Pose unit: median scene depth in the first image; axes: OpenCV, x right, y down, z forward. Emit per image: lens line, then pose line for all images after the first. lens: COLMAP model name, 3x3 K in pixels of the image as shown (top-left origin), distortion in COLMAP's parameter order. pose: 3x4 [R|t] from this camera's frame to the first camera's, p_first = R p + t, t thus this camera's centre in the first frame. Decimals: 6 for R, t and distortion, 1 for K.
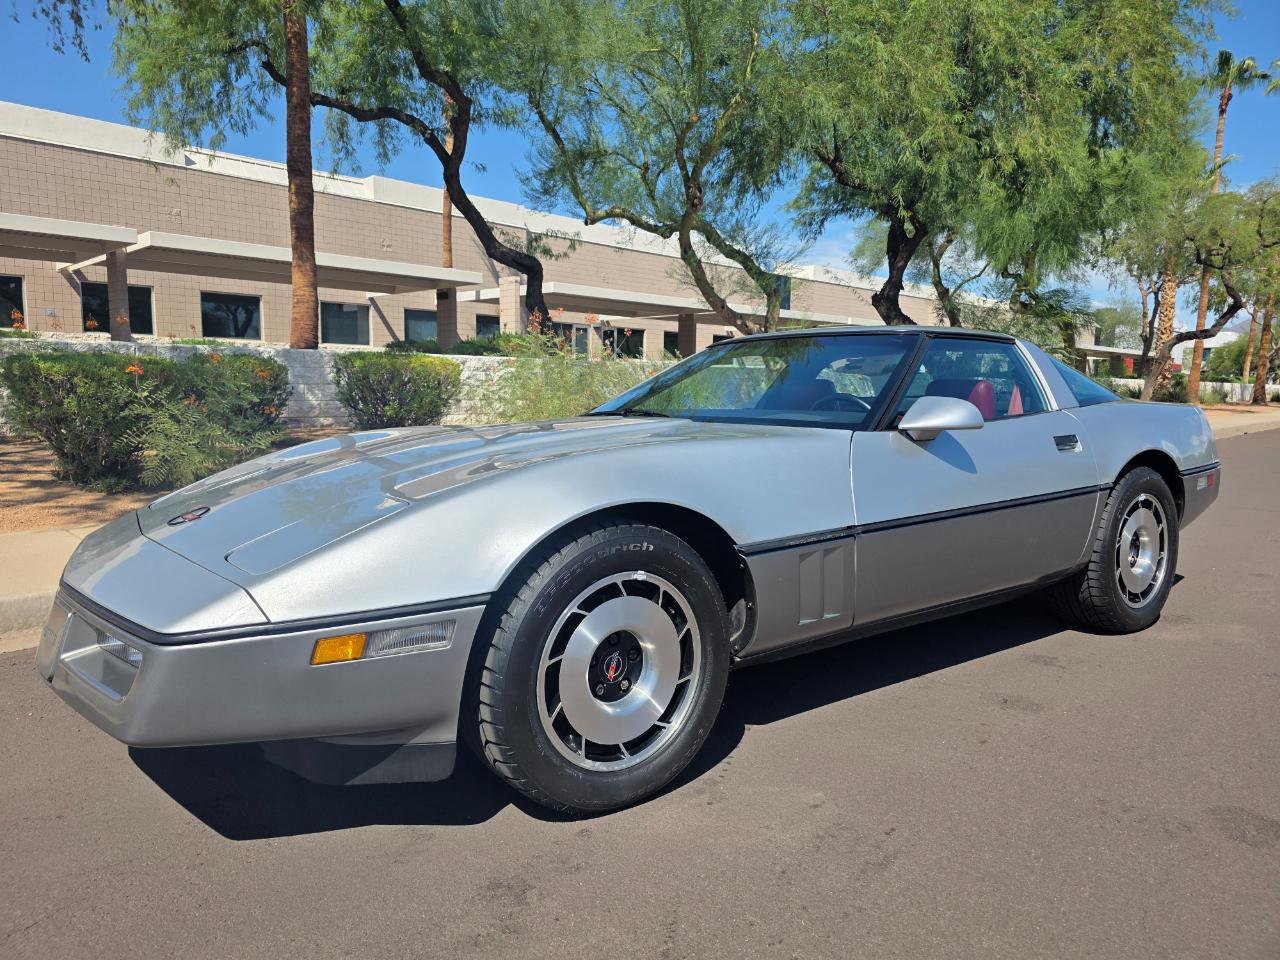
lens RADIAL K [[868.6, 0, 639.3], [0, 868.6, 475.0], [0, 0, 1]] dist [0.039428, -0.037144]
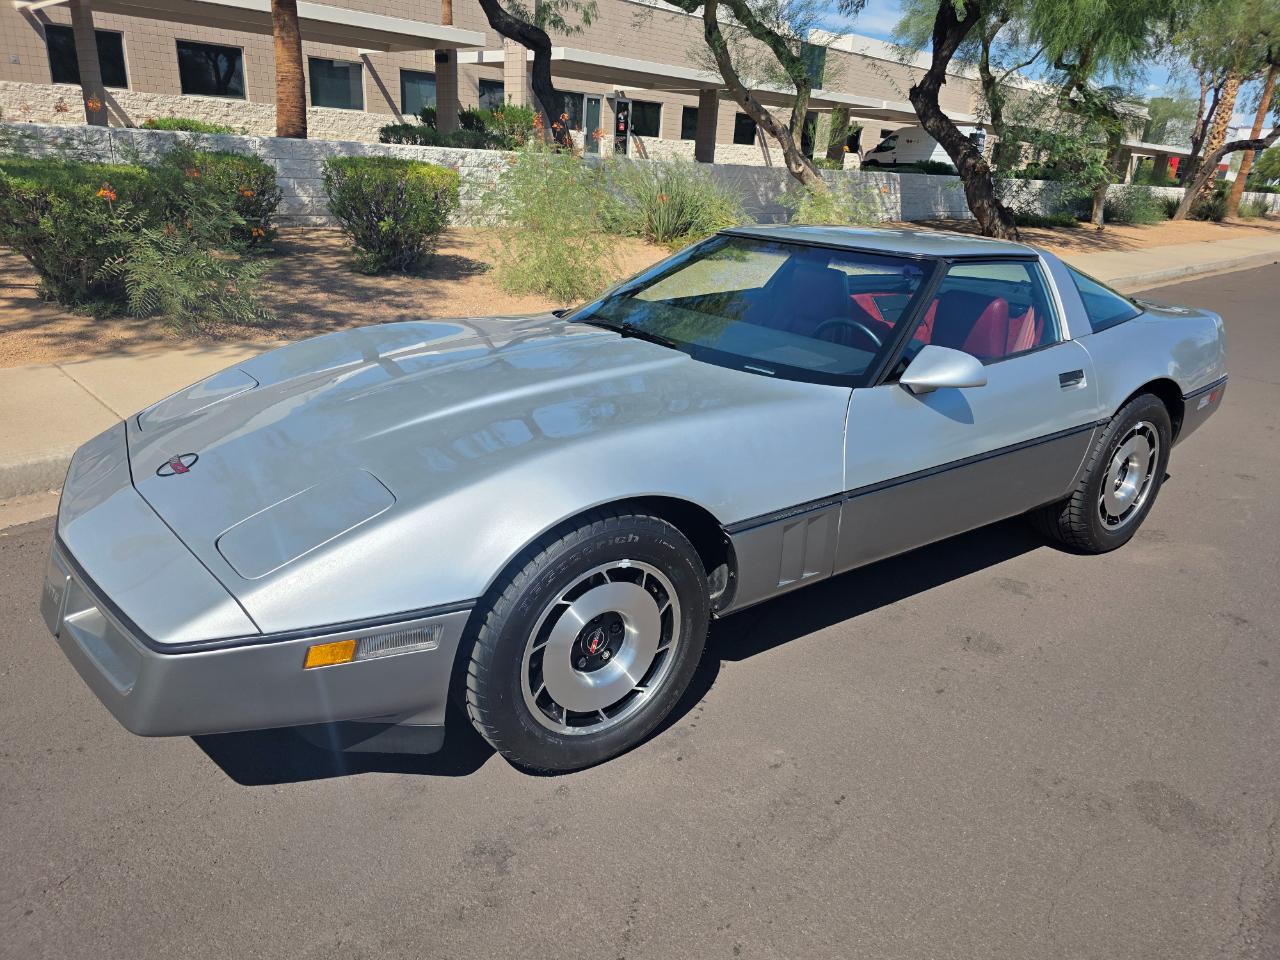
lens RADIAL K [[868.6, 0, 649.0], [0, 868.6, 479.9], [0, 0, 1]] dist [0.039428, -0.037144]
pose [[0.998723, 0.049021, 0.012198, 0.008633], [-0.050513, 0.966421, 0.251950, -0.168746], [0.000562, -0.252244, 0.967663, 0.023407]]
